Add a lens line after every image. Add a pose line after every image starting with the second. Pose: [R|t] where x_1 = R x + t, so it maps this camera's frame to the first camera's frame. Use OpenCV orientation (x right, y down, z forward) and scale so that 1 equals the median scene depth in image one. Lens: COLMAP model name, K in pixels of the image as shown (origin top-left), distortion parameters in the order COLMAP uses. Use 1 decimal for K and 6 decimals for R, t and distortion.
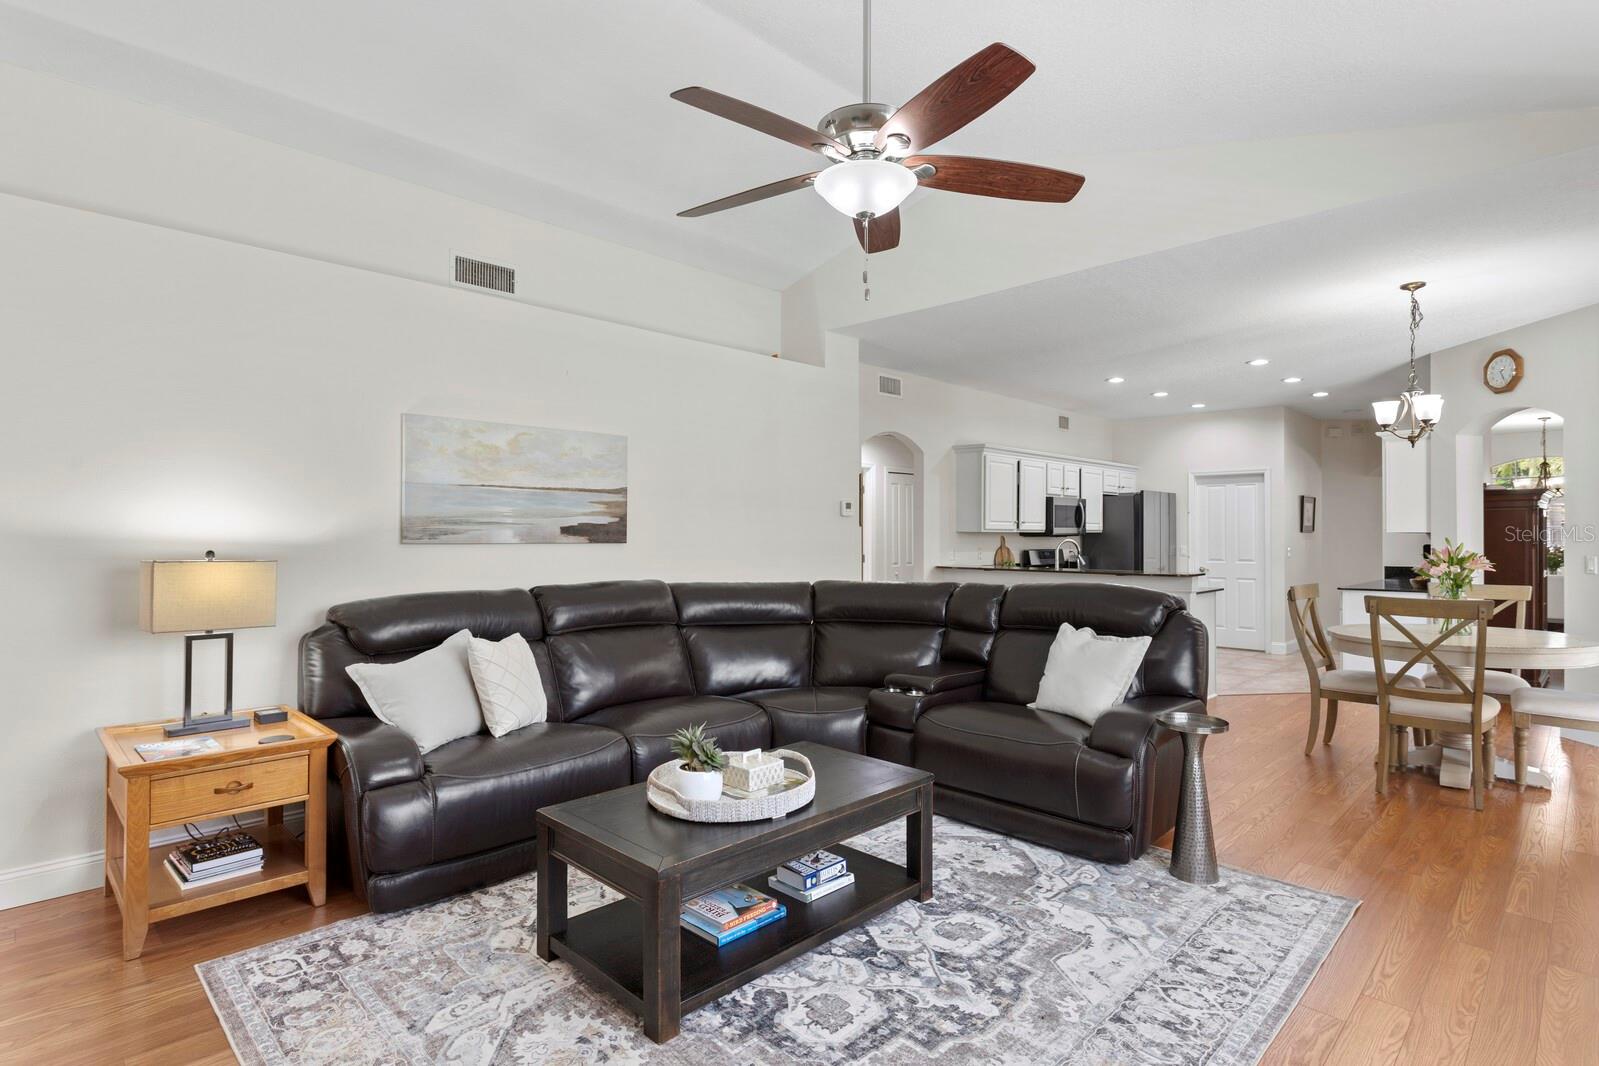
lens RADIAL K [[809.4, 0, 796.0], [0, 809.4, 533.6], [0, 0, 1]] dist [-0.011430, 0.004631]
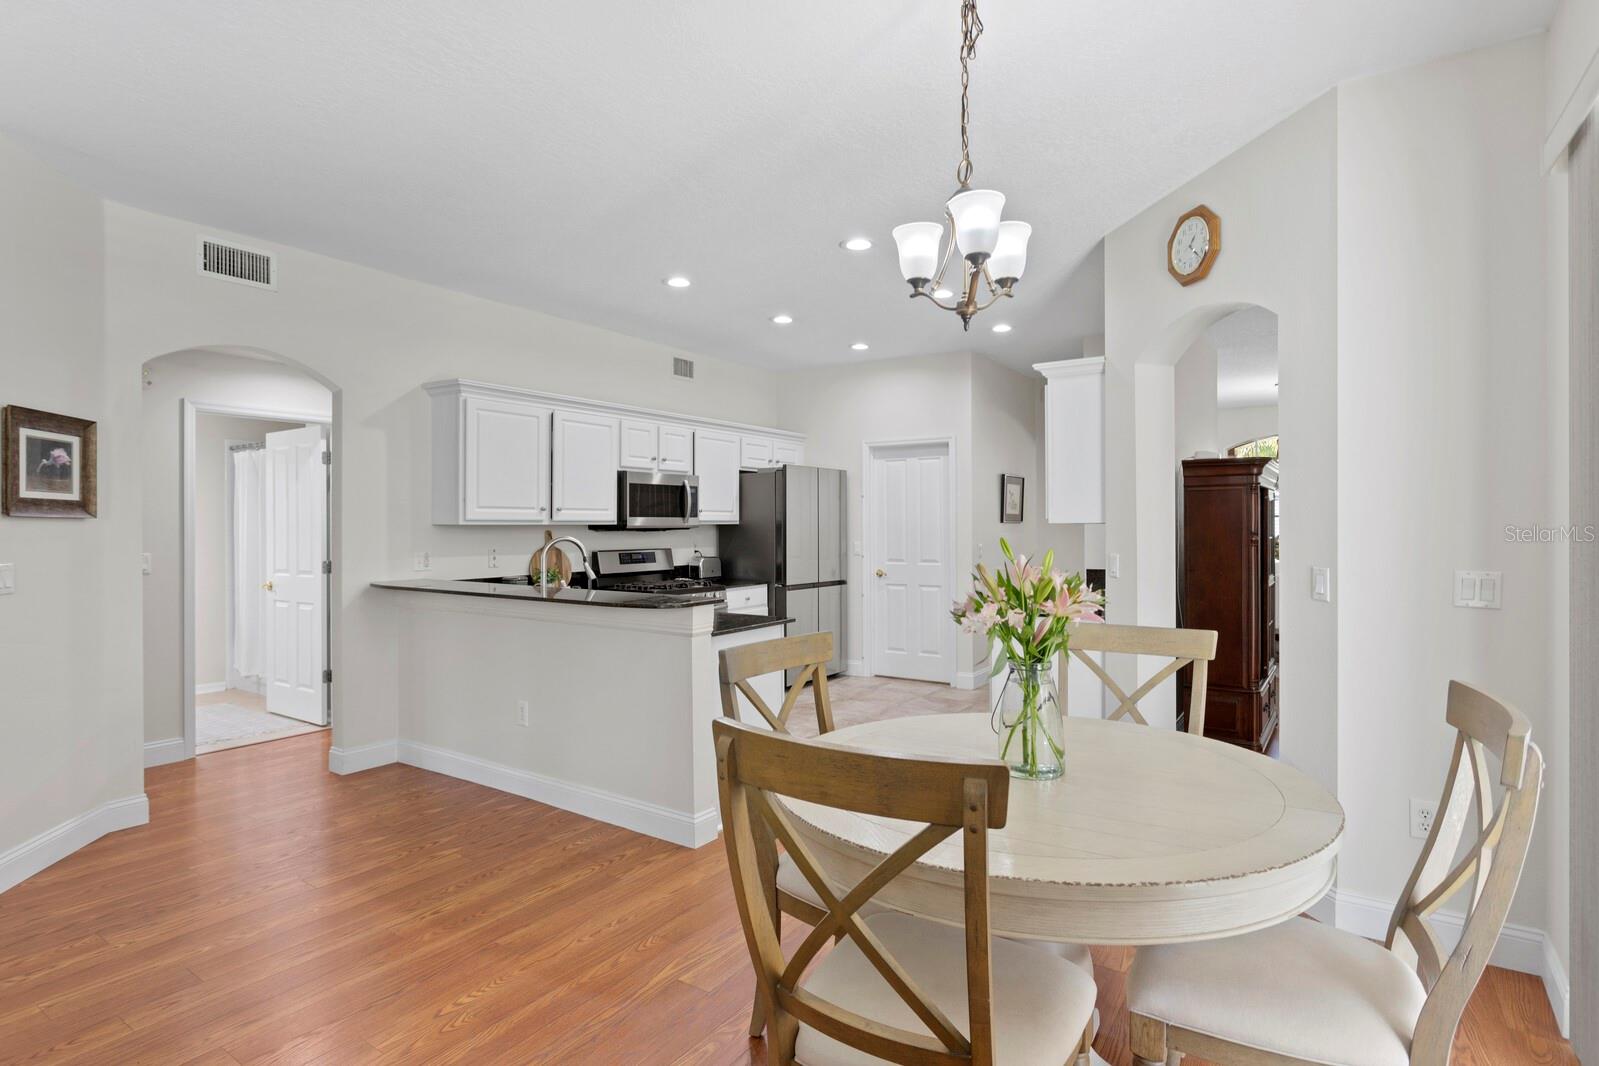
lens RADIAL K [[809.4, 0, 793.9], [0, 809.4, 528.0], [0, 0, 1]] dist [-0.011430, 0.004631]
pose [[0.982194, -0.005688, 0.187783, 0.329758], [0.004811, 0.999975, 0.005122, -0.001398], [-0.187808, -0.004128, 0.982197, 0.326733]]
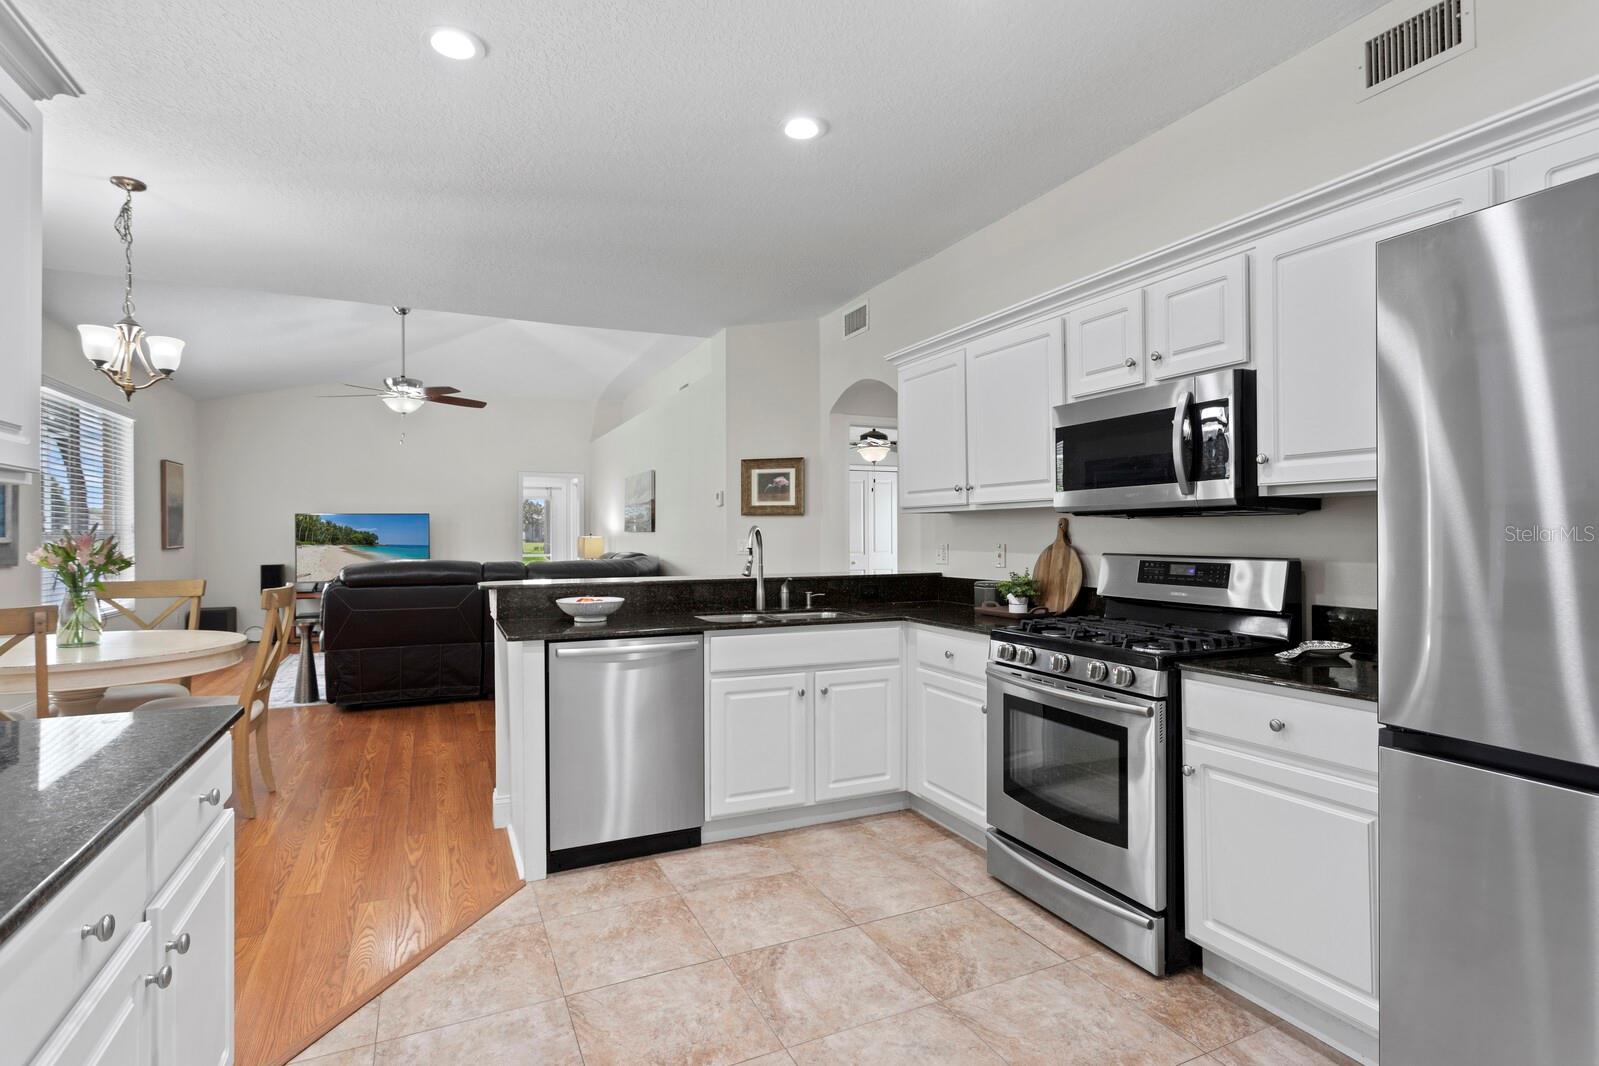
lens RADIAL K [[809.4, 0, 815.0], [0, 809.4, 528.6], [0, 0, 1]] dist [-0.011430, 0.004631]
pose [[-0.342092, -0.006150, -0.939646, 0.714157], [0.005414, 0.999949, -0.008516, 0.011925], [0.939651, -0.008000, -0.342041, 1.059153]]
